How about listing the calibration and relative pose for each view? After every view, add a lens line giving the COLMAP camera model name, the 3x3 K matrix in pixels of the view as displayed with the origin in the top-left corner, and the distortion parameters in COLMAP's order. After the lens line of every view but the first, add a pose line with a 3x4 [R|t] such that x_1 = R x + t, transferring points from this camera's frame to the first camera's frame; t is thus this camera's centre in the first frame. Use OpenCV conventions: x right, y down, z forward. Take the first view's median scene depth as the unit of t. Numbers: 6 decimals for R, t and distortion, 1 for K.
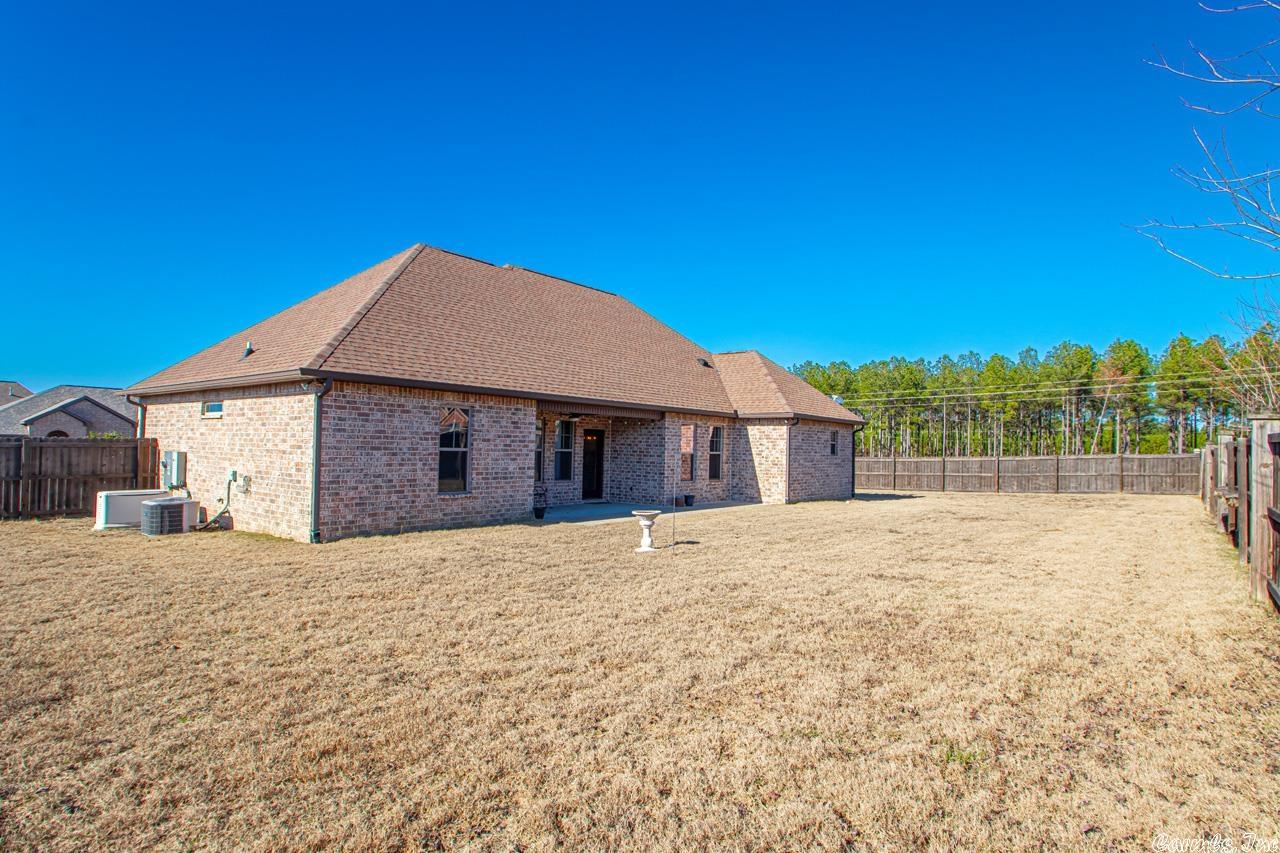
lens RADIAL K [[660.2, 0, 645.9], [0, 660.2, 425.0], [0, 0, 1]] dist [-0.004555, -0.010976]
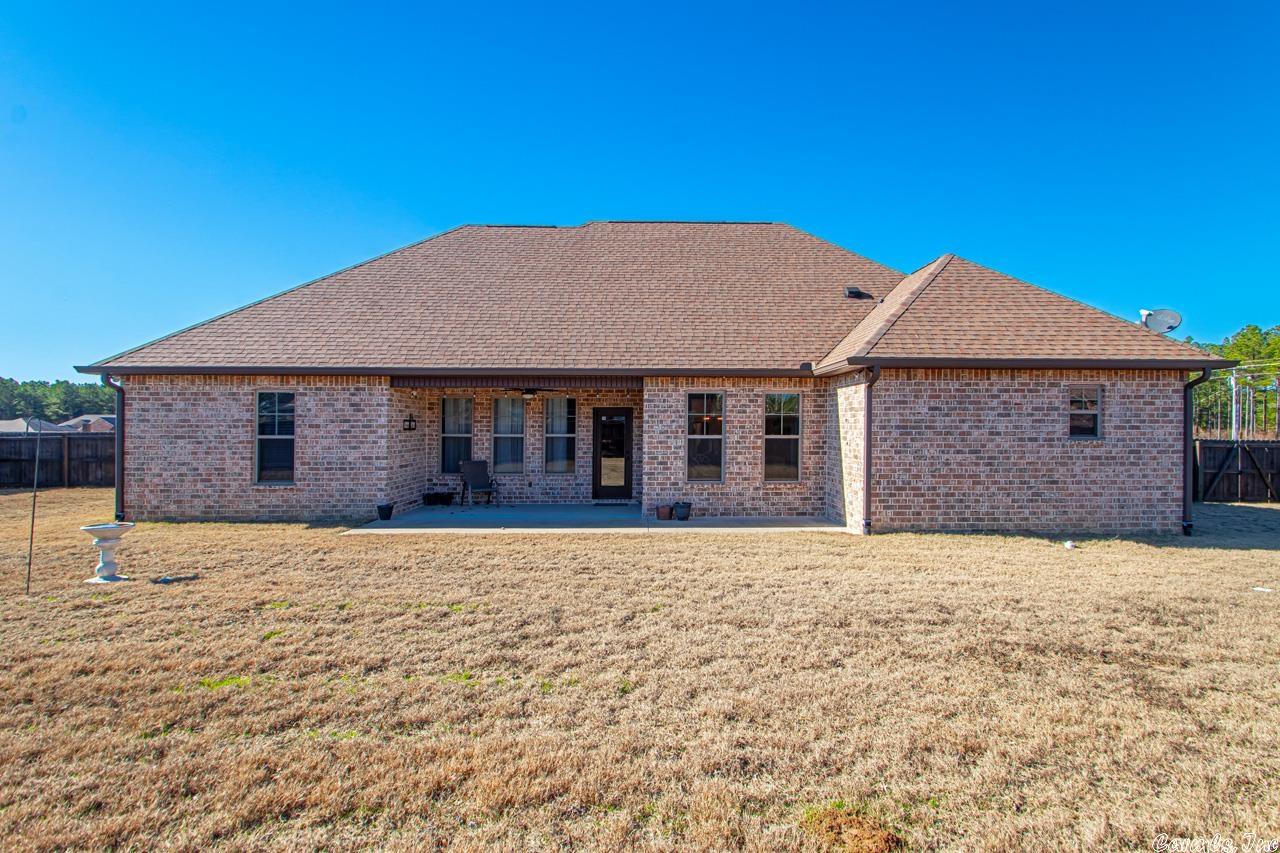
lens RADIAL K [[586.2, 0, 642.3], [0, 586.2, 425.1], [0, 0, 1]] dist [-0.001548, -0.008420]
pose [[0.658501, -0.018282, -0.752358, 0.818574], [0.039719, 0.999156, 0.010485, 0.039323], [0.751531, -0.036787, 0.658671, 1.034042]]
